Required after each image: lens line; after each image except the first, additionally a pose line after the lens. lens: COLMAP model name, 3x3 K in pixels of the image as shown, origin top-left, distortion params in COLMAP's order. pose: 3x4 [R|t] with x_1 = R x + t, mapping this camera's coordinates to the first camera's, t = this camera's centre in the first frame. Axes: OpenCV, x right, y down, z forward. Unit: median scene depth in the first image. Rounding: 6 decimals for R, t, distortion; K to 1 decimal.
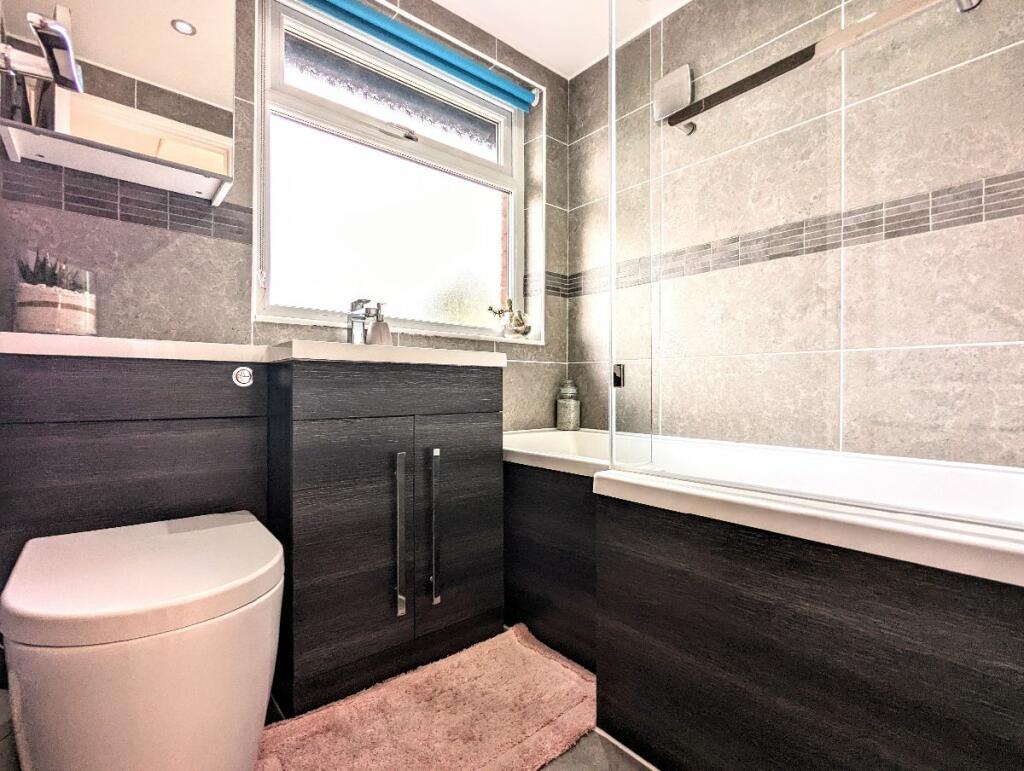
lens RADIAL K [[484.0, 0, 514.9], [0, 484.0, 386.2], [0, 0, 1]] dist [-0.007759, 0.002026]
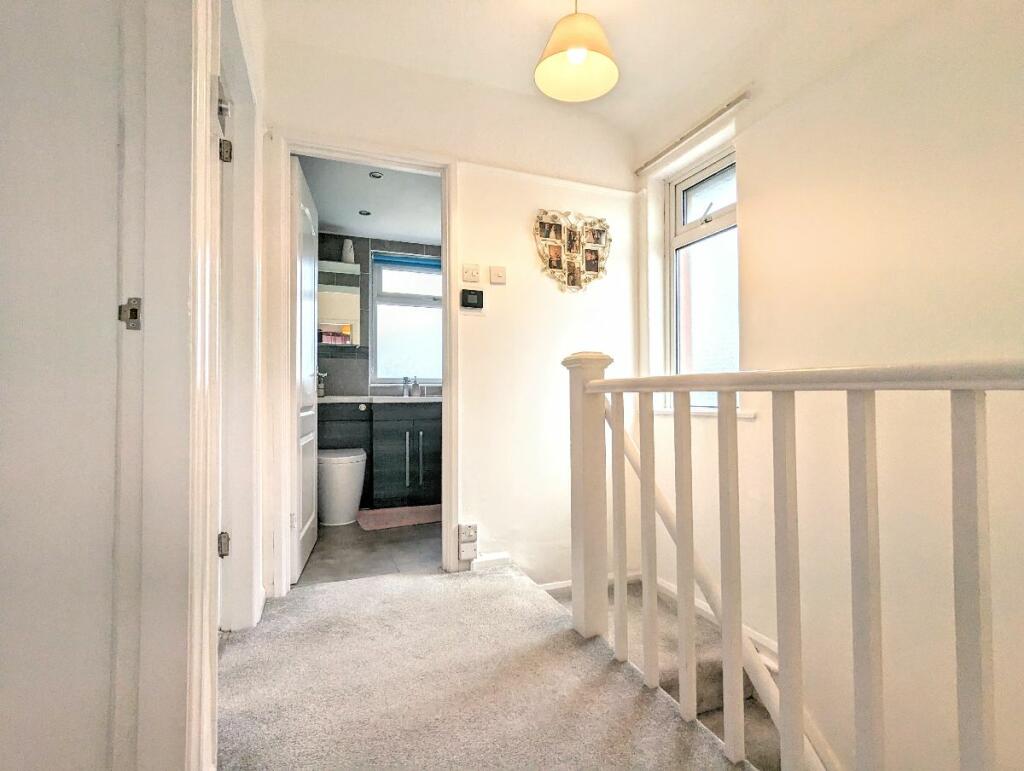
lens RADIAL K [[484.0, 0, 509.7], [0, 484.0, 386.4], [0, 0, 1]] dist [-0.007759, 0.002026]
pose [[0.942634, -0.005540, -0.333781, 1.345072], [-0.001626, 0.999774, -0.021186, -0.088174], [0.333823, 0.020513, 0.942413, -1.585199]]
